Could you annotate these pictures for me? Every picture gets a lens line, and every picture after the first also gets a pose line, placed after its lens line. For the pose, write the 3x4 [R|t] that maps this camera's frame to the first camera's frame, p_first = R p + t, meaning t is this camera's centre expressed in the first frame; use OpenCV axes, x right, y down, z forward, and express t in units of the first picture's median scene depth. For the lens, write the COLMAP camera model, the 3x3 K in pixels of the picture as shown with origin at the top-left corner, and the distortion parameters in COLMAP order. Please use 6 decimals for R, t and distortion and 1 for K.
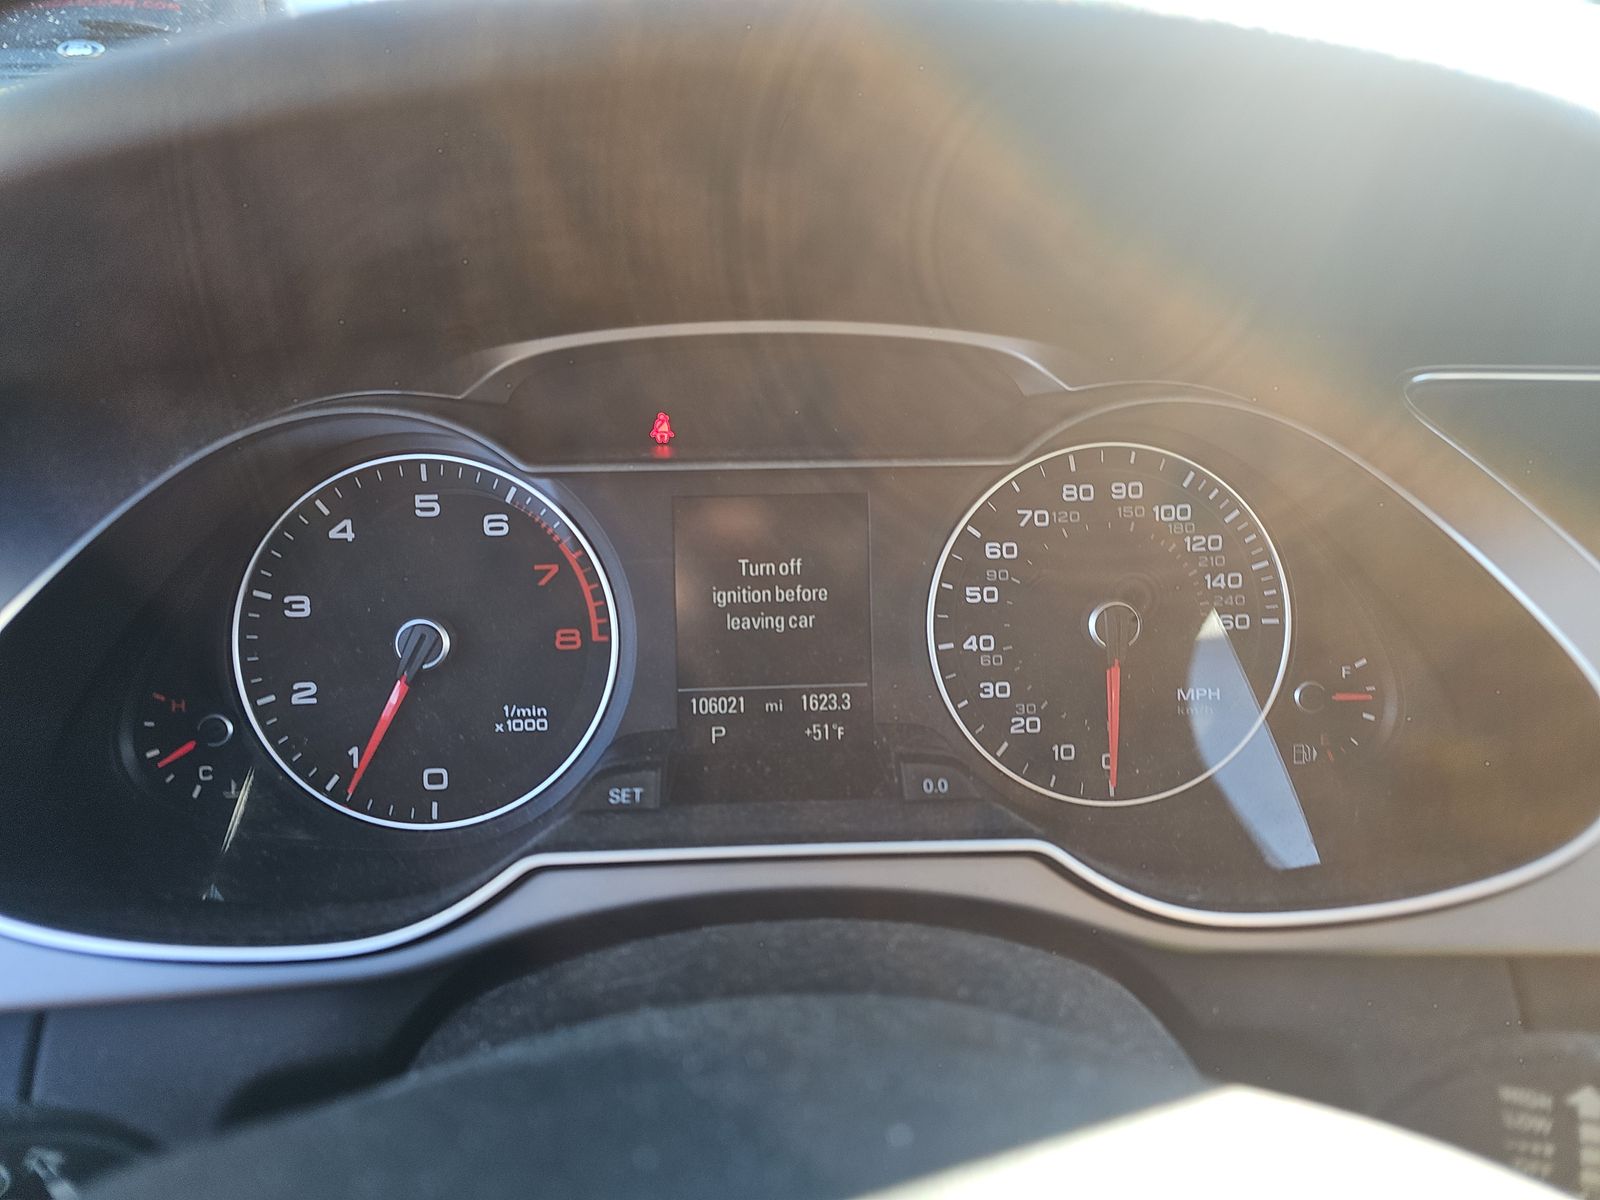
lens RADIAL K [[1065.5, 0, 799.5], [0, 1065.5, 615.5], [0, 0, 1]] dist [0.017599, -0.015305]
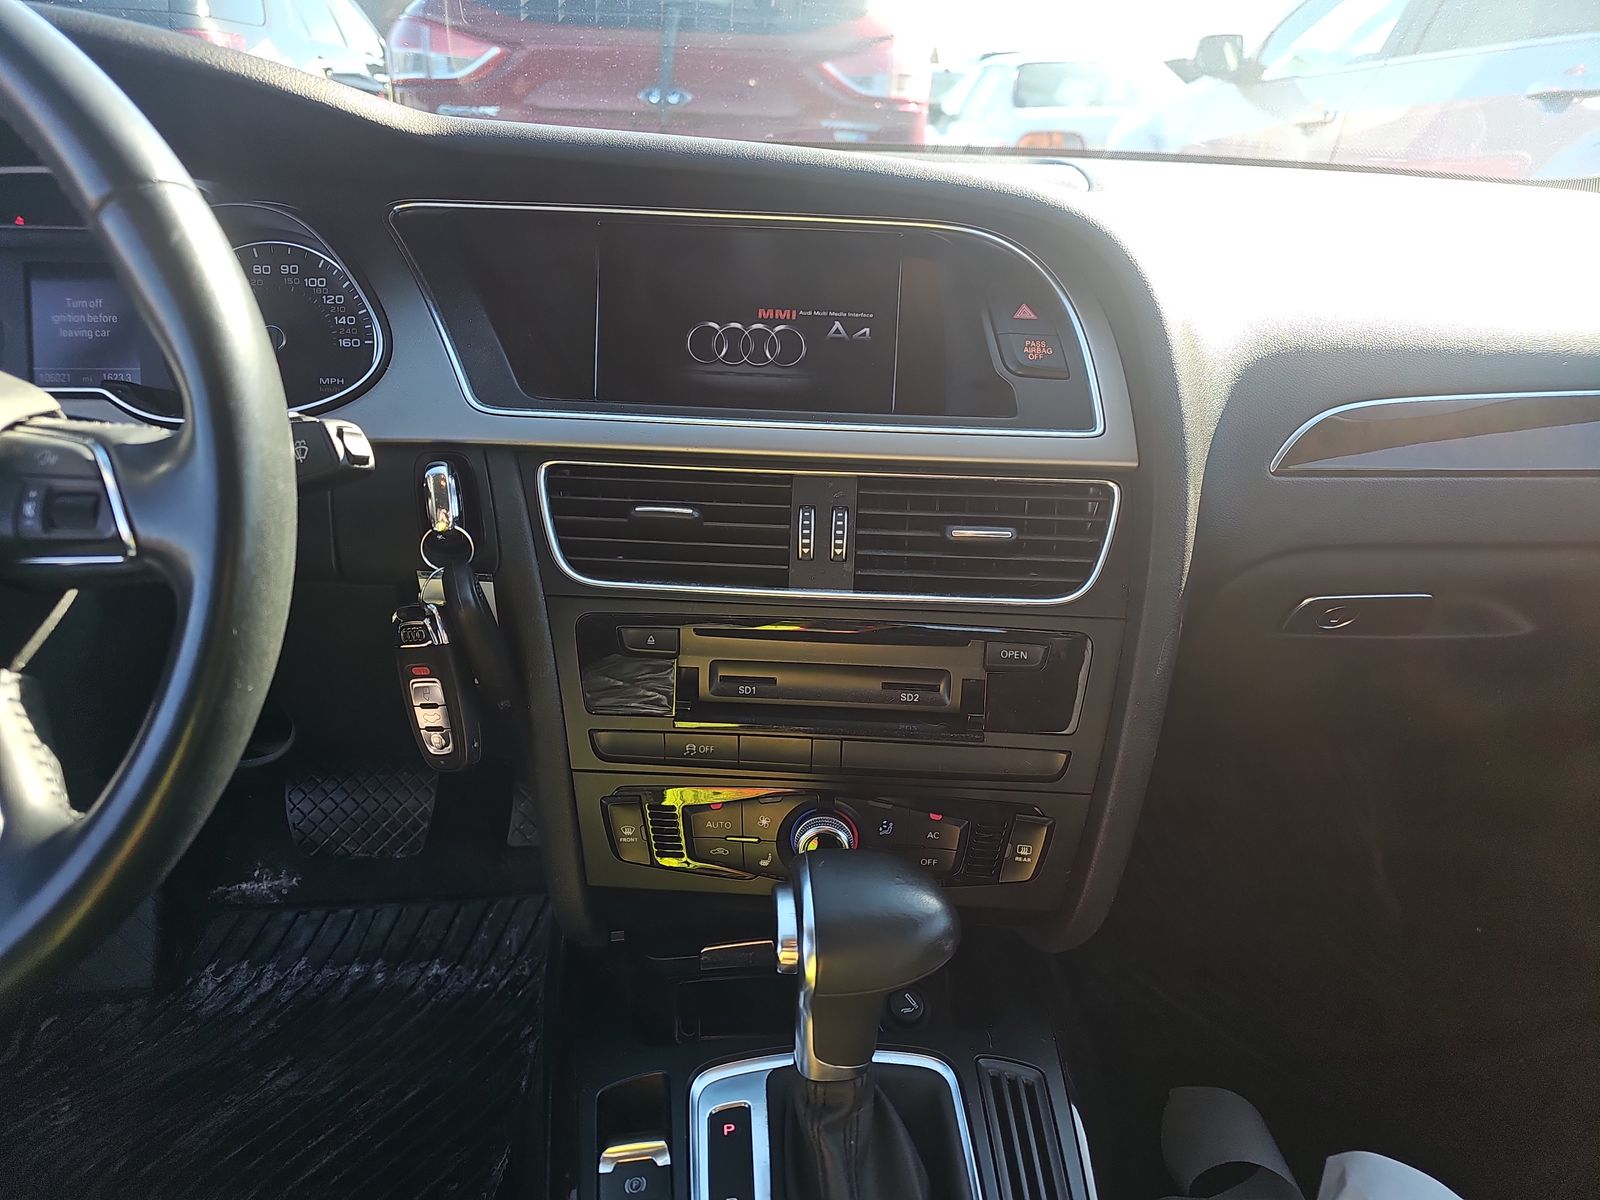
lens RADIAL K [[1065.5, 0, 785.3], [0, 1065.5, 586.3], [0, 0, 1]] dist [0.017599, -0.015305]
pose [[0.998720, 0.011553, 0.049244, 1.107699], [-0.011327, 0.999924, -0.004865, 0.443615], [-0.049297, 0.004301, 0.998775, -0.922869]]
